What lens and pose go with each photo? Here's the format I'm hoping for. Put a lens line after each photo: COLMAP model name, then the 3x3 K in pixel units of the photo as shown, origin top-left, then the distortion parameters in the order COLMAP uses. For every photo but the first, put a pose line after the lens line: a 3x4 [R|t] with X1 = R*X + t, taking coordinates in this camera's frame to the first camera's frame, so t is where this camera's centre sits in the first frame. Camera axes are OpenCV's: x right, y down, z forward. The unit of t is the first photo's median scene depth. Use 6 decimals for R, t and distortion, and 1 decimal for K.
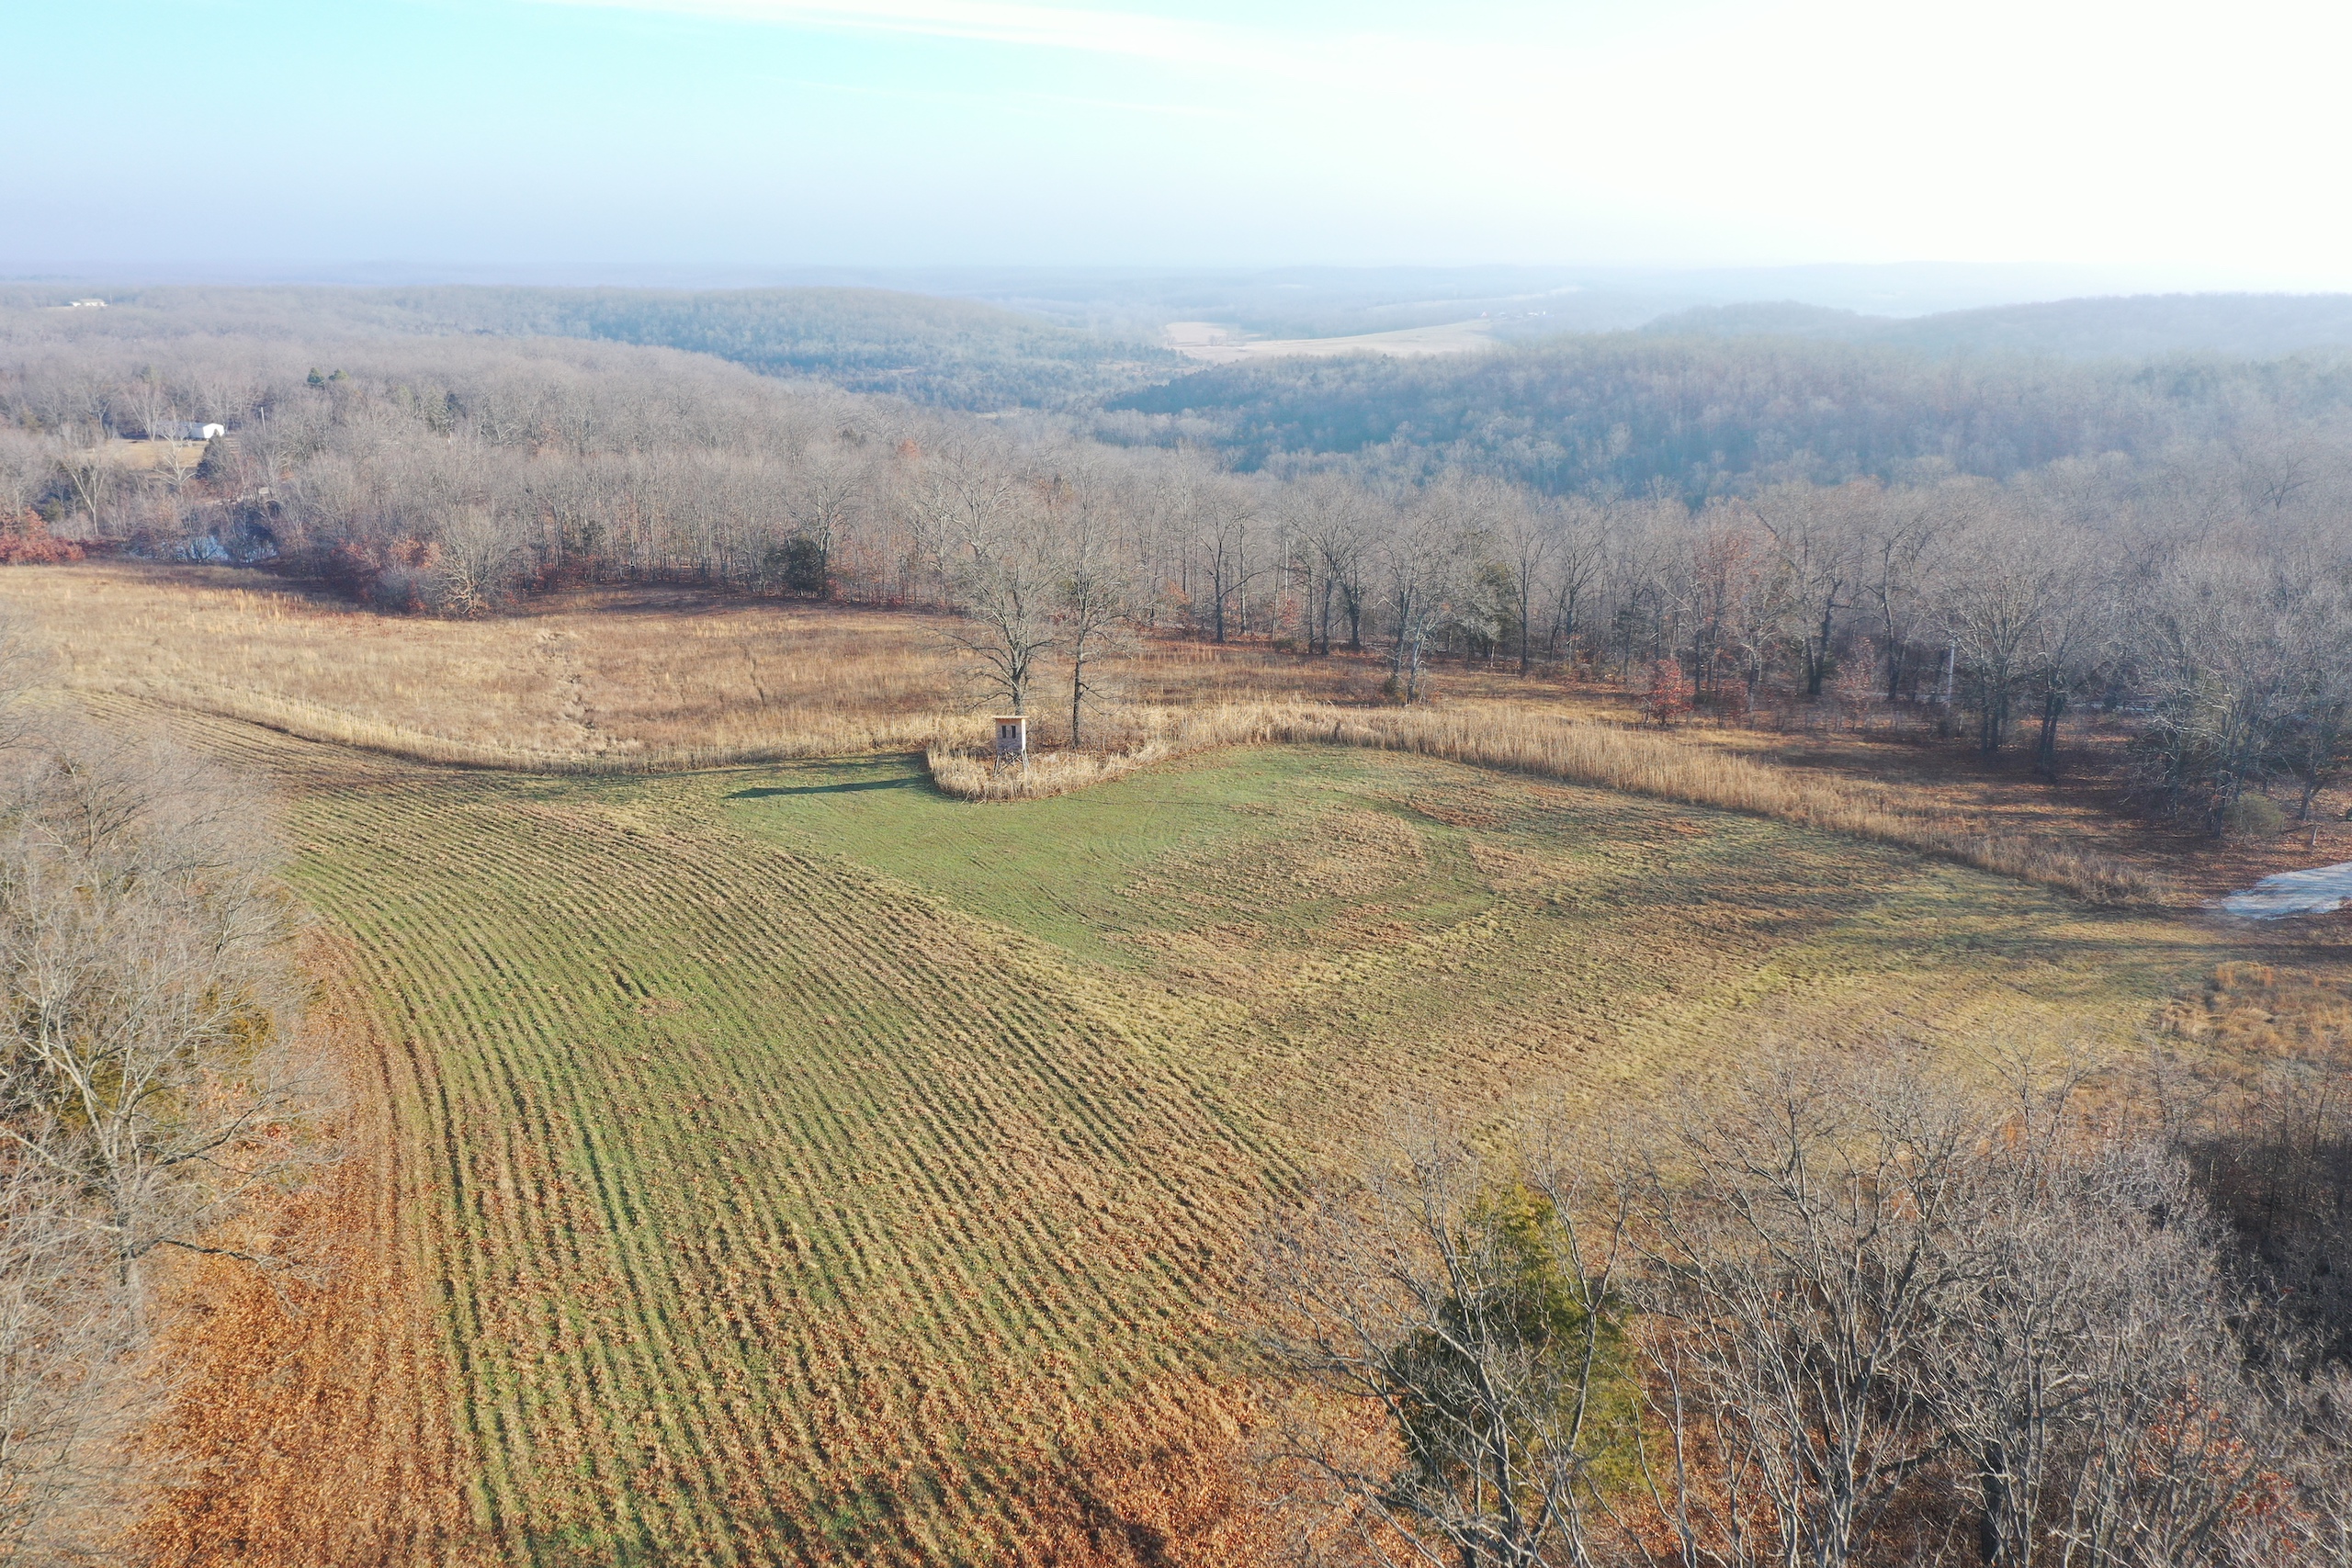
lens RADIAL K [[1842.1, 0, 1177.5], [0, 1842.1, 796.1], [0, 0, 1]] dist [0.003822, 0.005155]
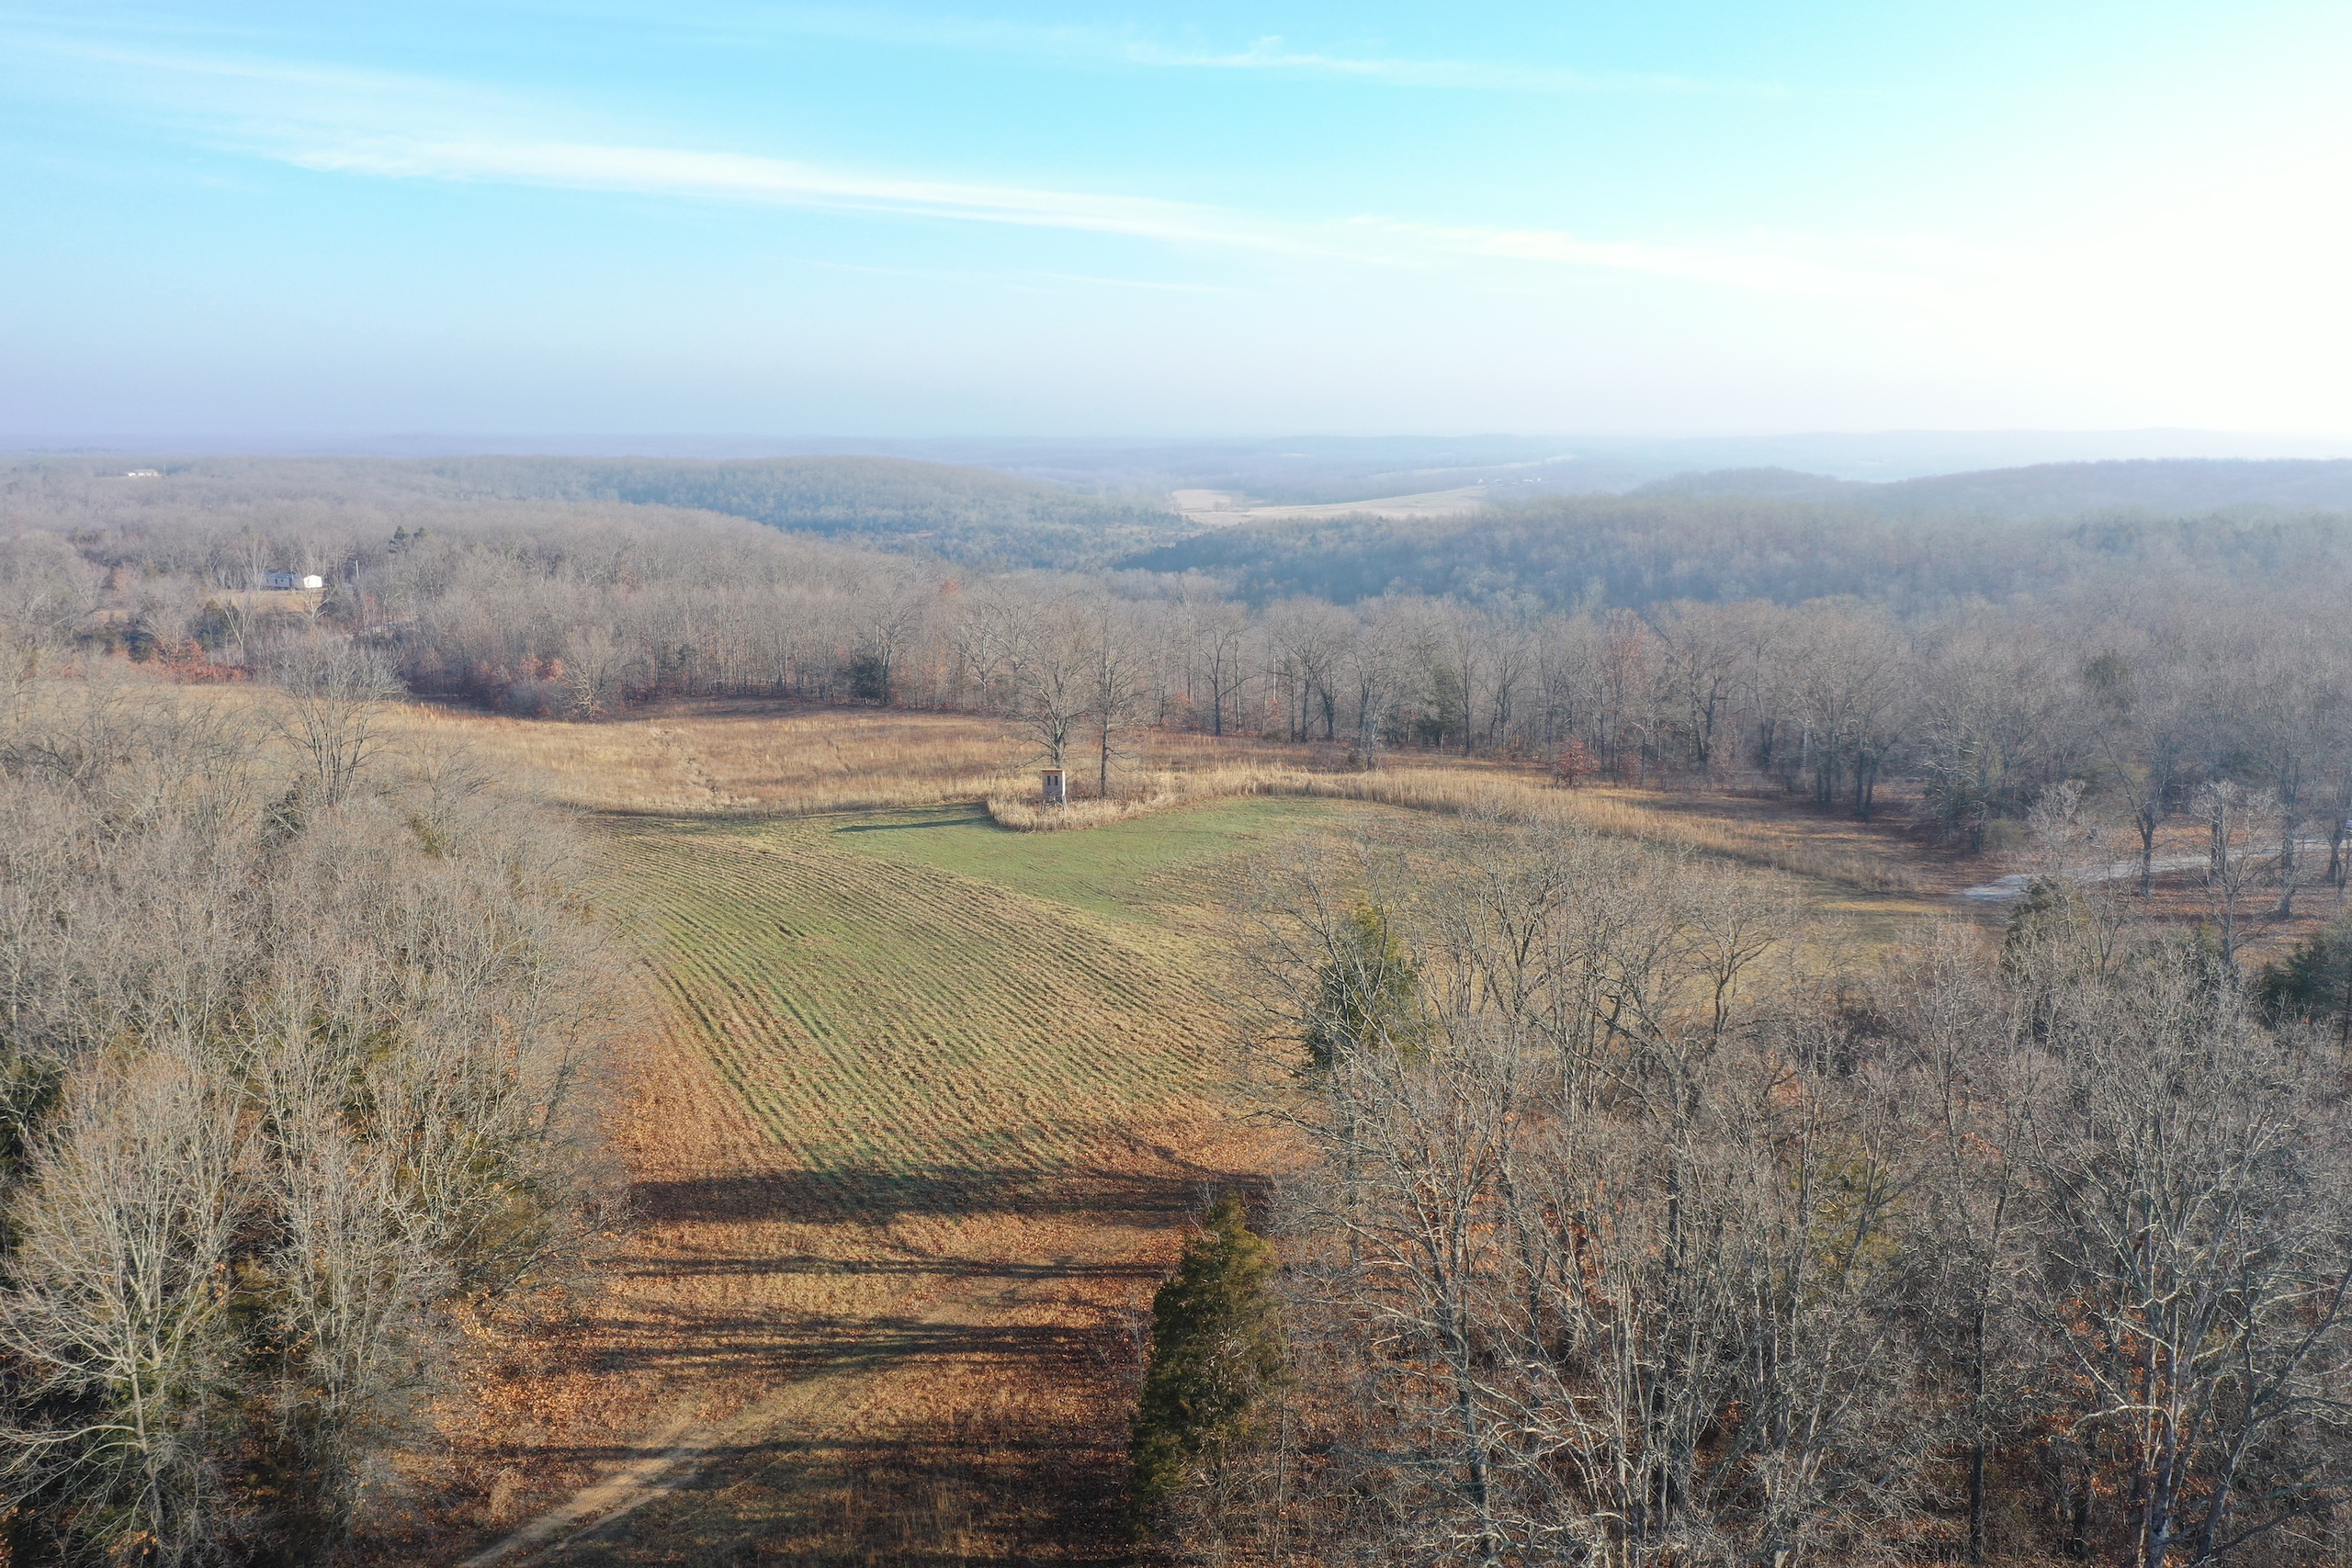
lens RADIAL K [[1842.1, 0, 1175.4], [0, 1842.1, 775.6], [0, 0, 1]] dist [0.003822, 0.005155]
pose [[0.999988, -0.001404, -0.004590, 0.000570], [0.000948, 0.995200, -0.097855, 0.070475], [0.004705, 0.097849, 0.995190, -0.229765]]
